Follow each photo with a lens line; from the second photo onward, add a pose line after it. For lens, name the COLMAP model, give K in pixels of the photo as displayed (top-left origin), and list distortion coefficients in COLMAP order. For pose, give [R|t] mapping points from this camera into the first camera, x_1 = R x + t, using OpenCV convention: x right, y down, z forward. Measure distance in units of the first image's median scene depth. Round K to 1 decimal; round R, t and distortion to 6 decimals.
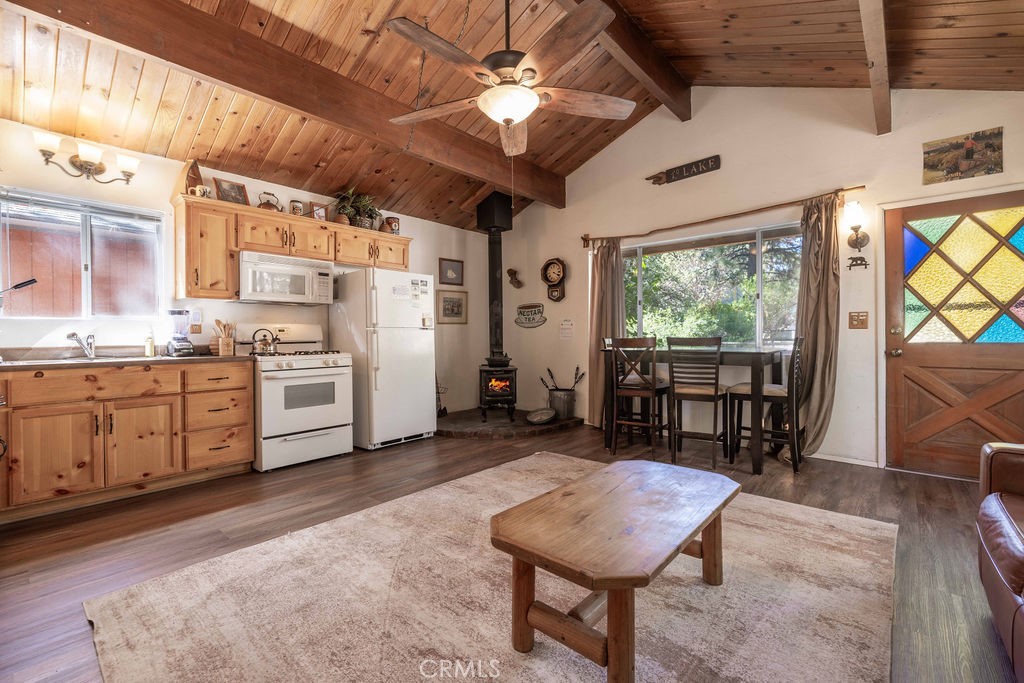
lens RADIAL K [[438.9, 0, 514.7], [0, 438.9, 336.4], [0, 0, 1]] dist [-0.000469, -0.000190]
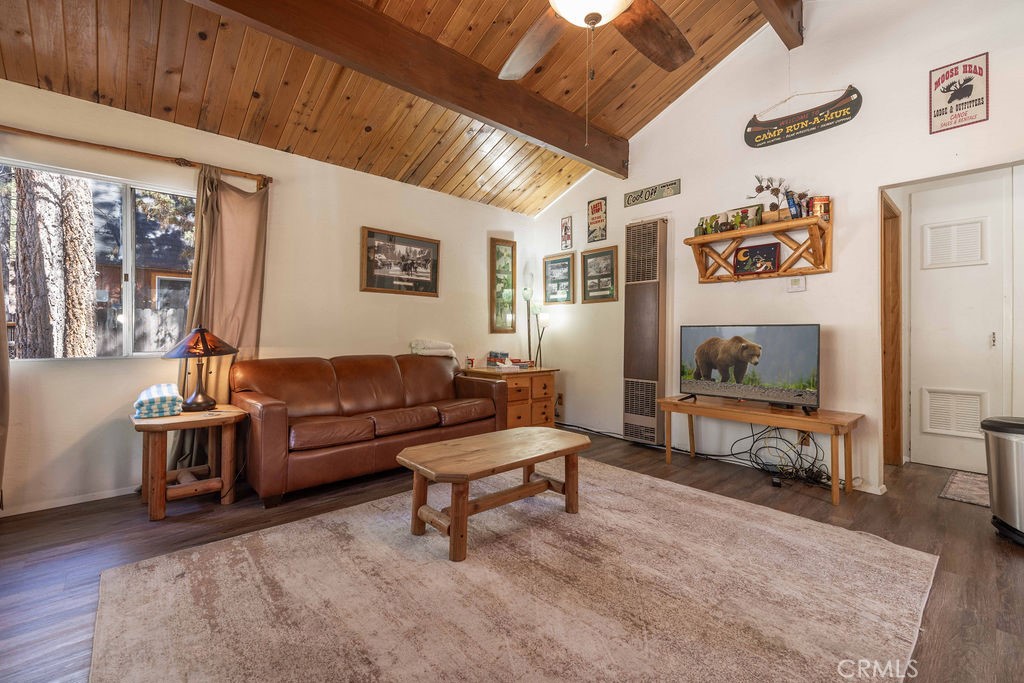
lens RADIAL K [[438.9, 0, 514.7], [0, 438.9, 336.4], [0, 0, 1]] dist [-0.000469, -0.000190]
pose [[-0.993670, -0.000377, 0.112338, 0.022270], [0.000094, 0.999991, 0.004181, -0.002598], [-0.112338, 0.004165, -0.993661, 1.244128]]
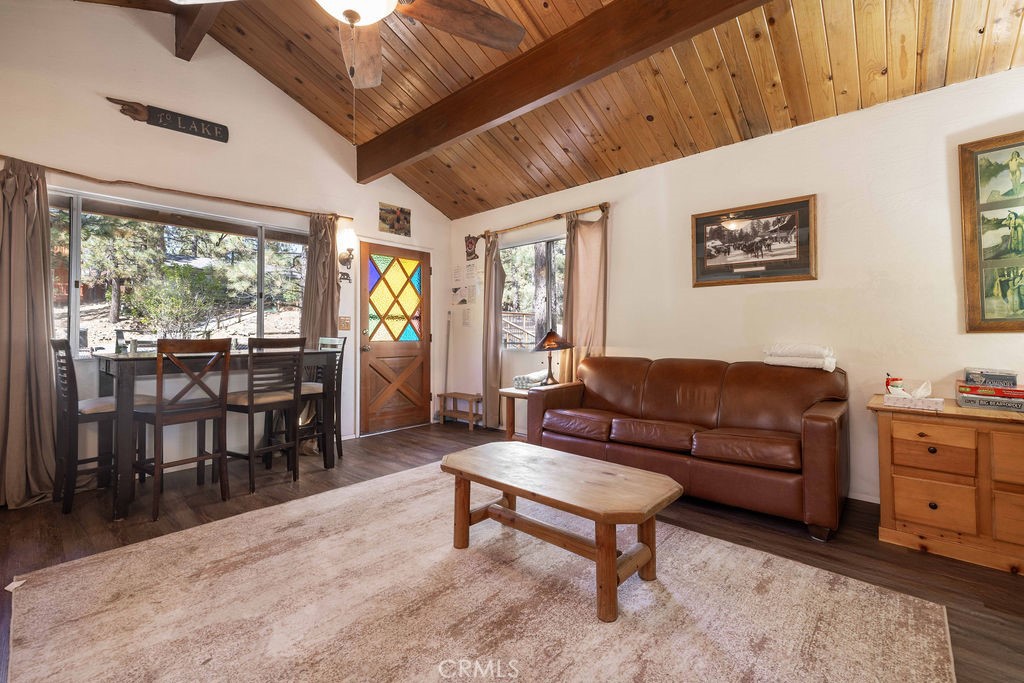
lens RADIAL K [[442.1, 0, 509.9], [0, 442.1, 328.9], [0, 0, 1]] dist [-0.000160, 0.000170]
pose [[0.020516, 0.017612, 0.999634, -0.498615], [-0.000158, 0.999845, -0.017612, -0.000580], [-0.999790, 0.000203, 0.020516, 0.548425]]
